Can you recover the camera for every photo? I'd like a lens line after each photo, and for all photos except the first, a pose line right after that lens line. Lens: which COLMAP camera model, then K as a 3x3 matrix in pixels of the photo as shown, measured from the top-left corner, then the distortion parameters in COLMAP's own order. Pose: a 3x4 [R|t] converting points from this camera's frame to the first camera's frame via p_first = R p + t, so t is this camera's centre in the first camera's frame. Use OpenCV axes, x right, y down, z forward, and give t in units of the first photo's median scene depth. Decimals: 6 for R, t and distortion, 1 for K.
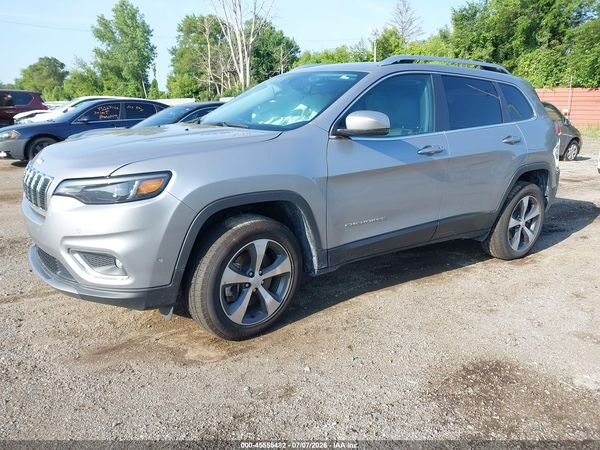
lens RADIAL K [[455.6, 0, 294.4], [0, 455.6, 224.4], [0, 0, 1]] dist [0.011403, -0.013219]
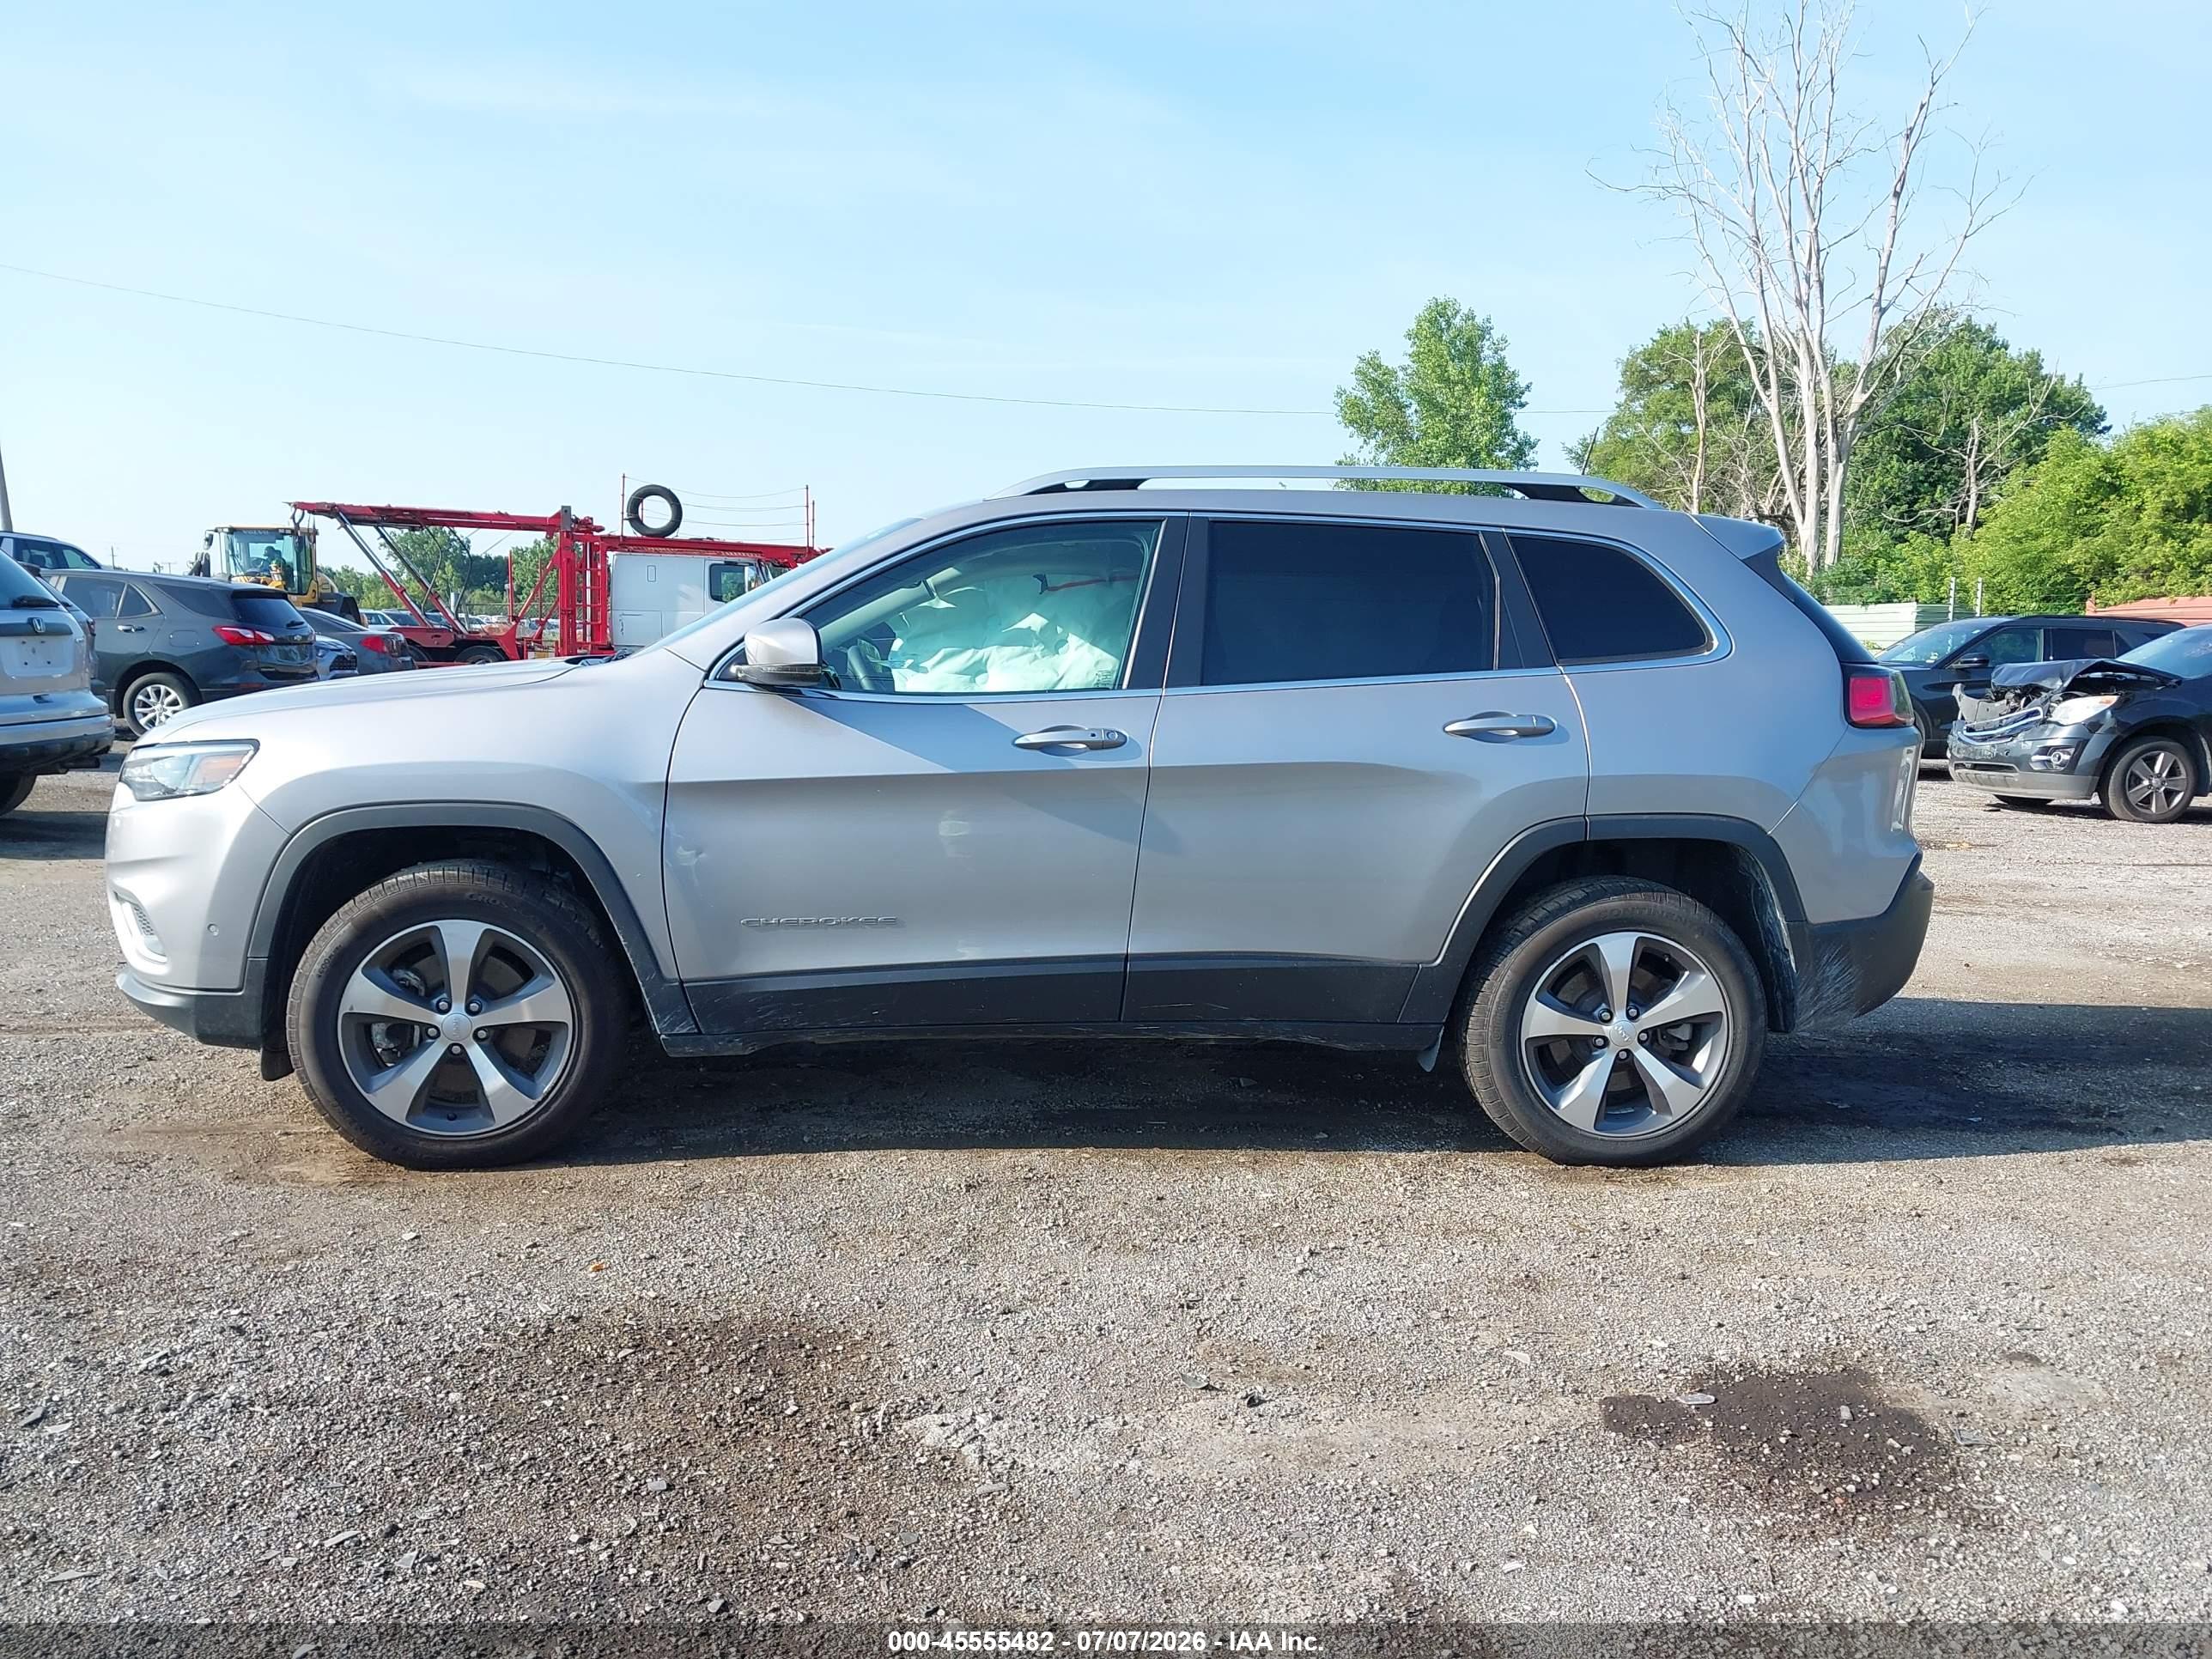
lens RADIAL K [[1679.6, 0, 1108.7], [0, 1679.6, 793.0], [0, 0, 1]] dist [0.011403, -0.013219]
pose [[0.865616, 0.047821, -0.498420, 0.694946], [-0.128892, 0.983164, -0.129519, 0.024064], [0.483835, 0.176356, 0.857206, -0.025103]]
